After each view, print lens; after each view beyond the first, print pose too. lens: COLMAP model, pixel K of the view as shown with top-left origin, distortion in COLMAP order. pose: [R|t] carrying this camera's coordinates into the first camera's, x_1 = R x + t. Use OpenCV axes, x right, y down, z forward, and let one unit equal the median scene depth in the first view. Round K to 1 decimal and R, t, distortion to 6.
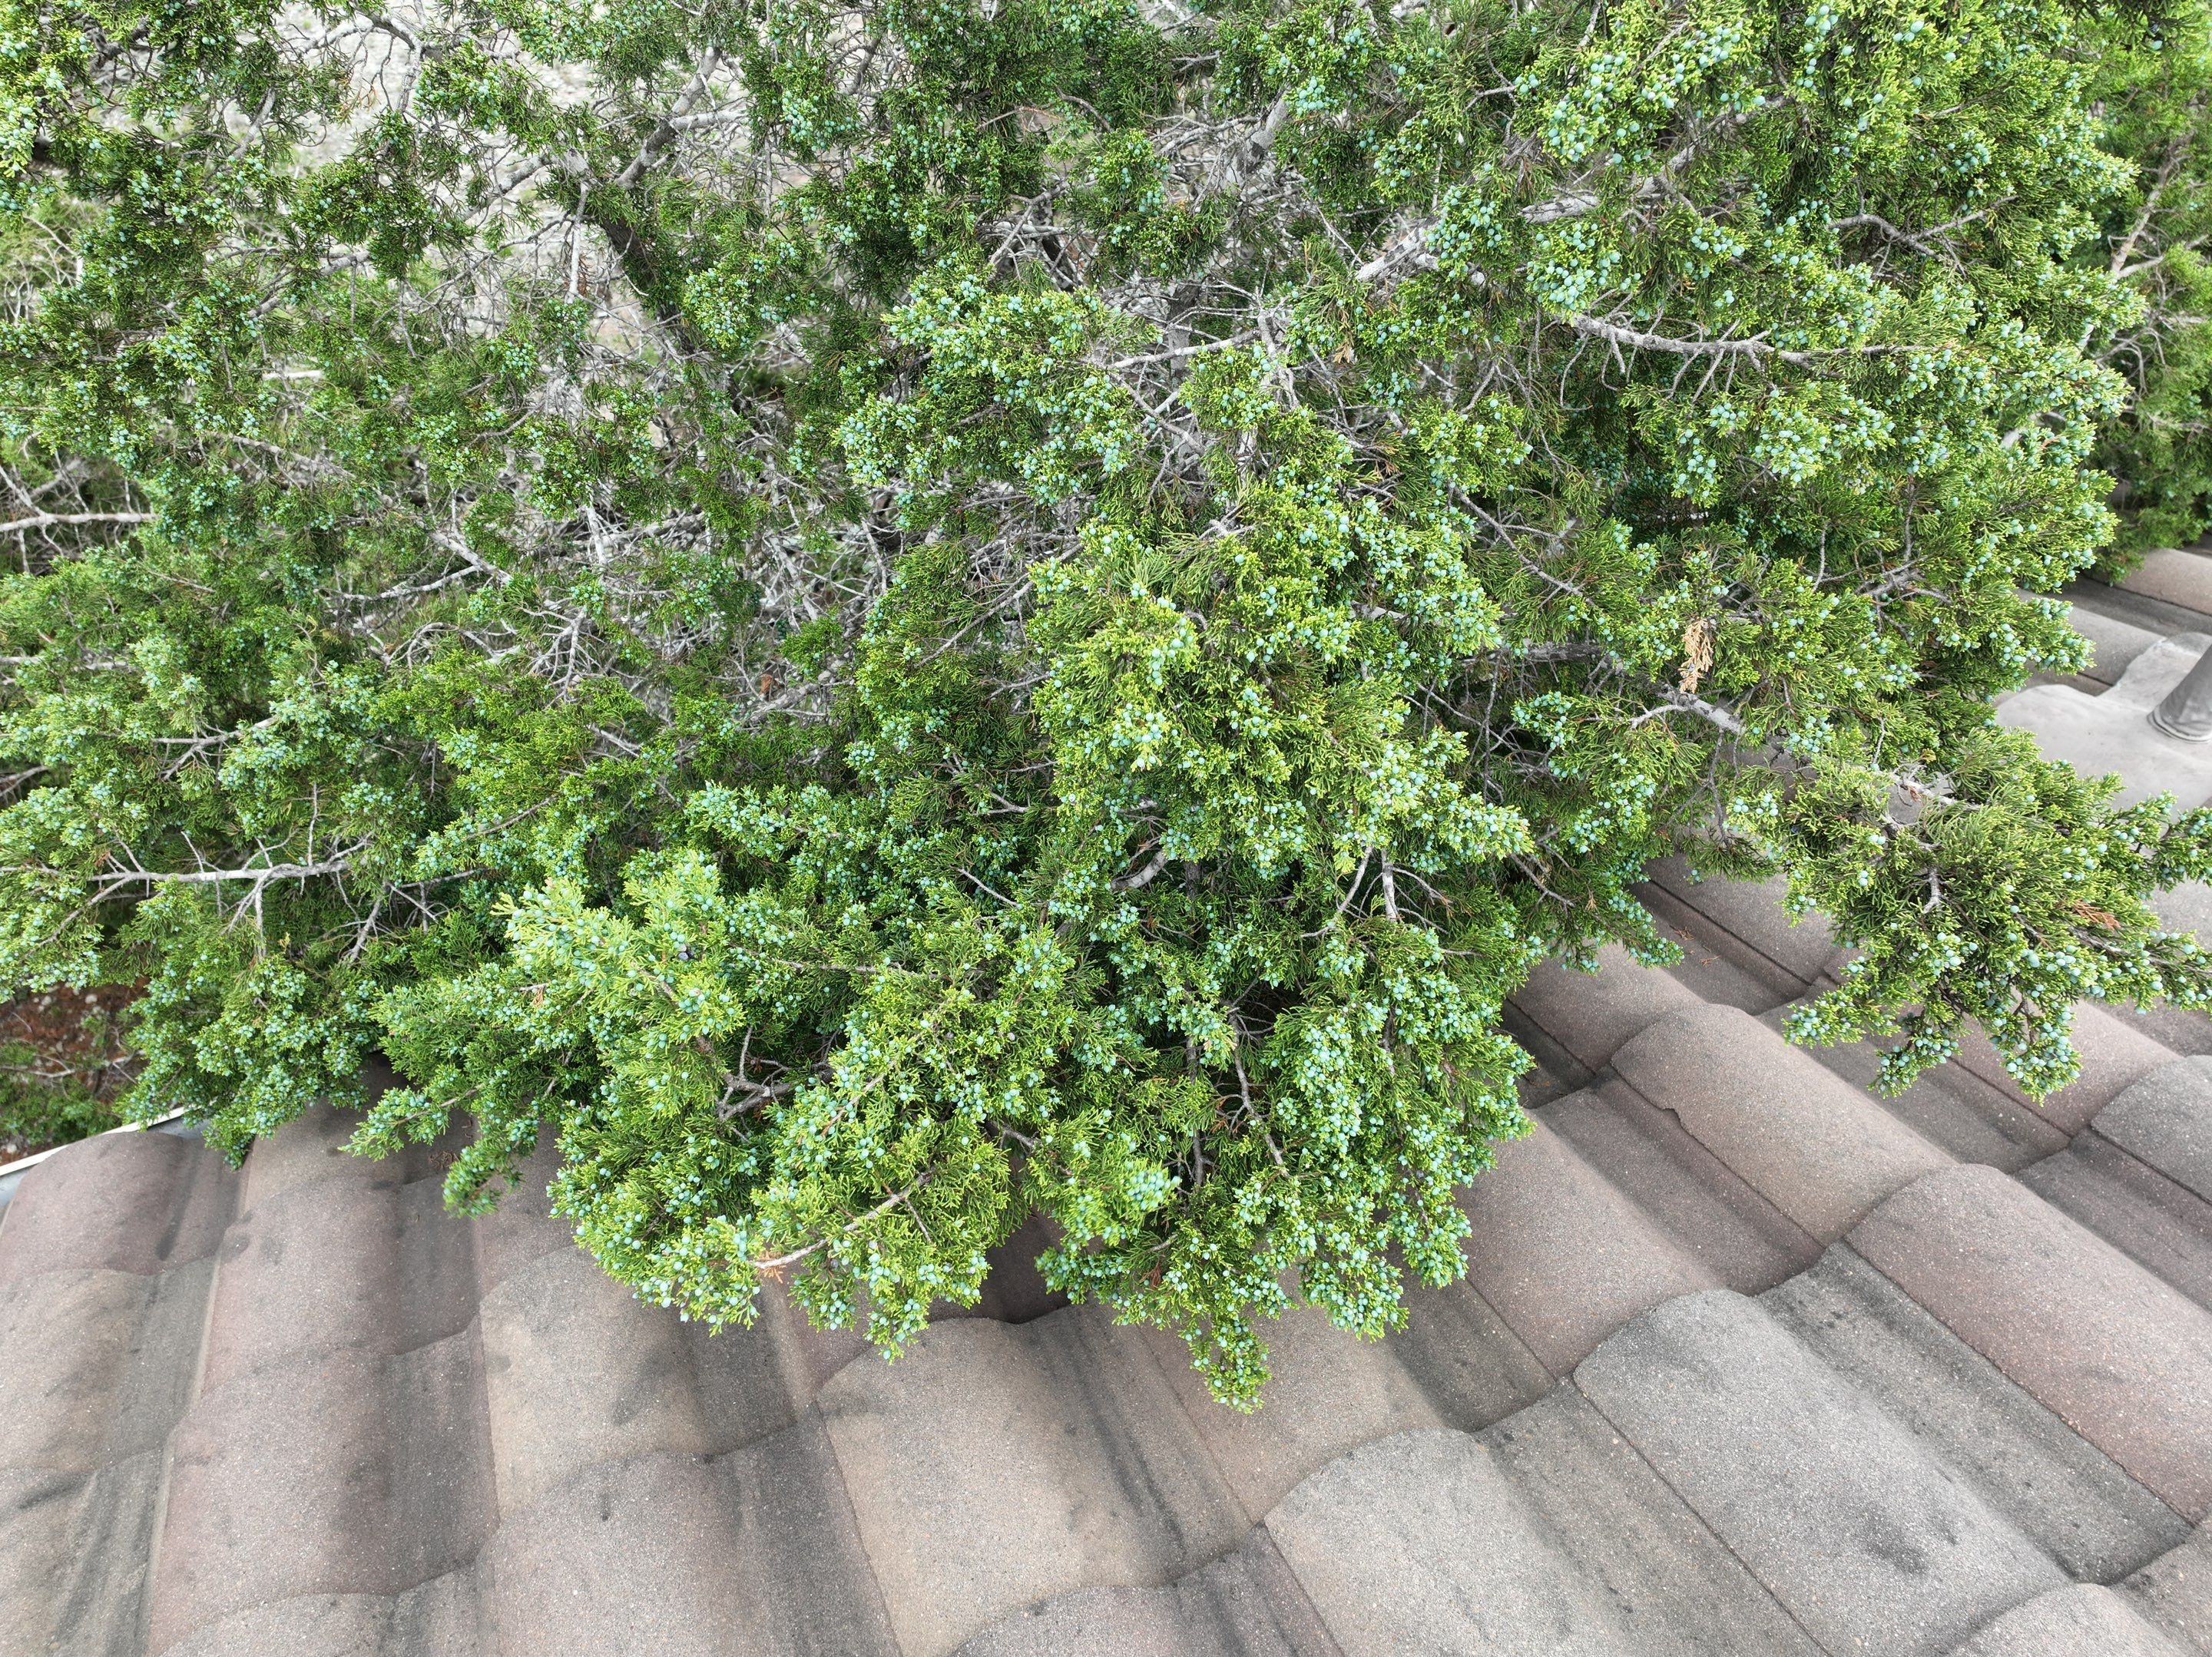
lens RADIAL K [[1535.4, 0, 1106.0], [0, 1535.4, 828.5], [0, 0, 1]] dist [0.001262, 0.010851]
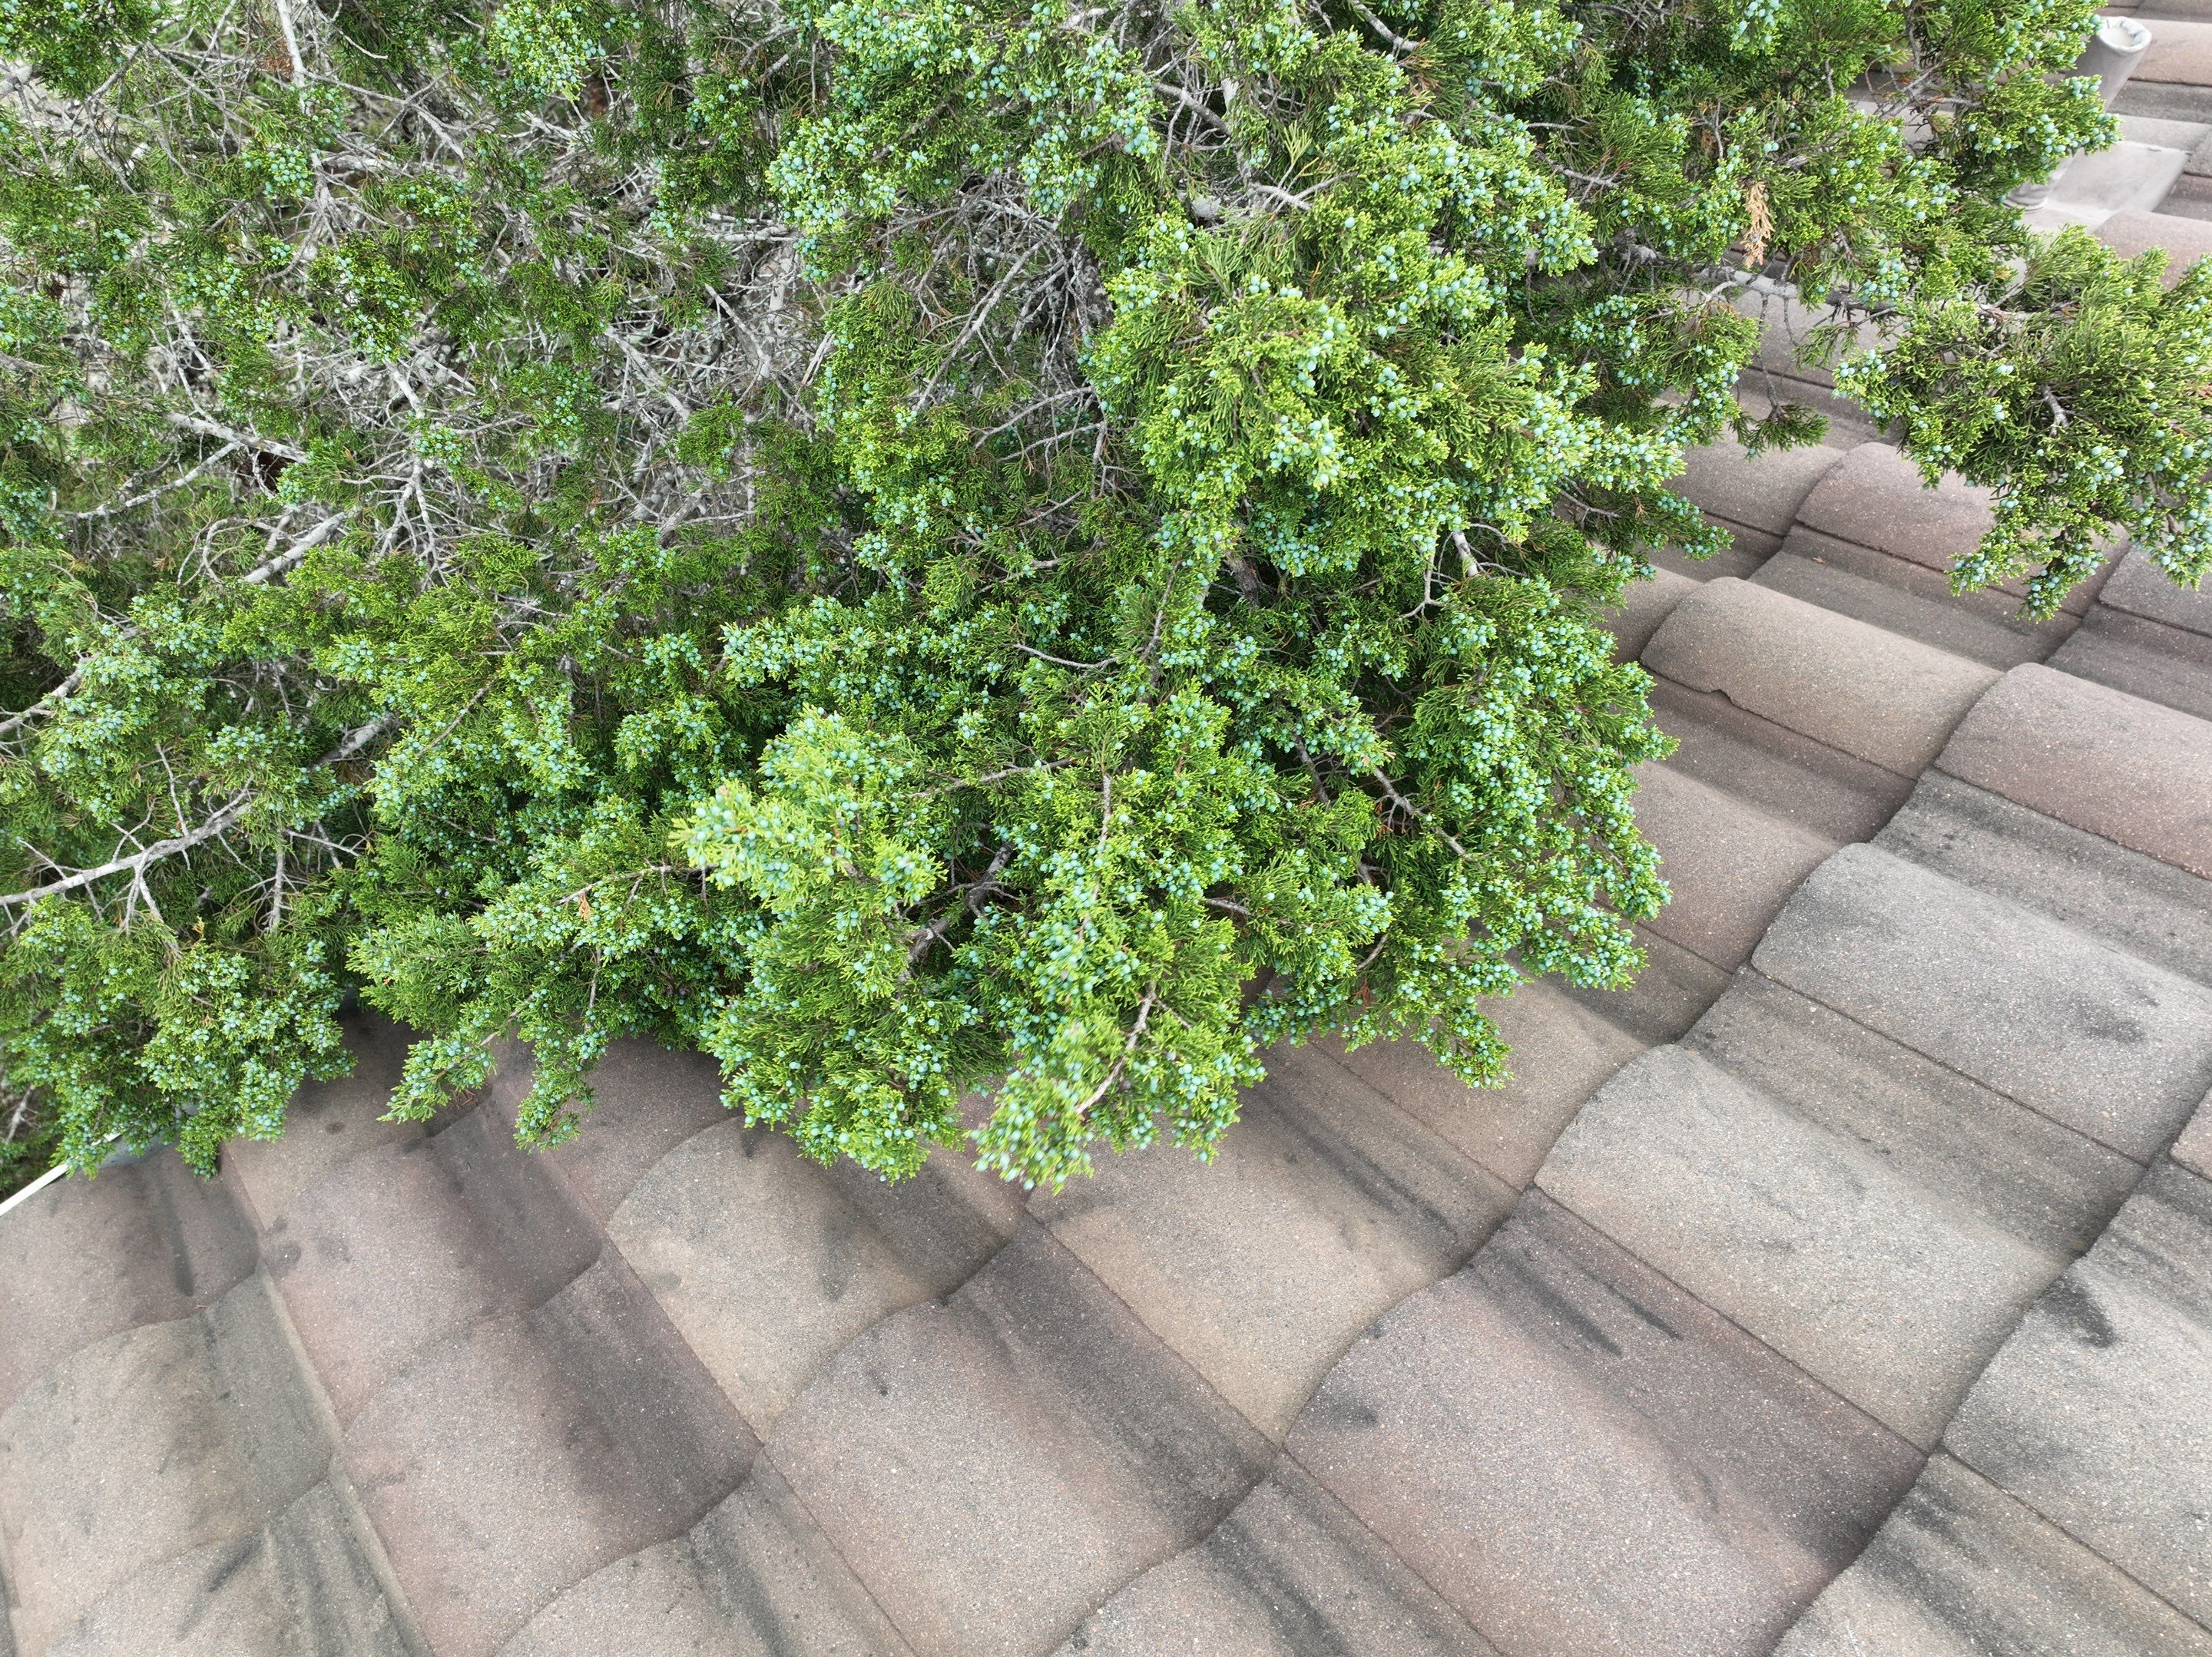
lens RADIAL K [[1535.4, 0, 1106.0], [0, 1535.4, 828.5], [0, 0, 1]] dist [0.001262, 0.010851]
pose [[0.948012, -0.279885, 0.151454, -0.237933], [0.244491, 0.945206, 0.216357, -0.061010], [-0.203710, -0.168080, 0.964495, 0.098073]]
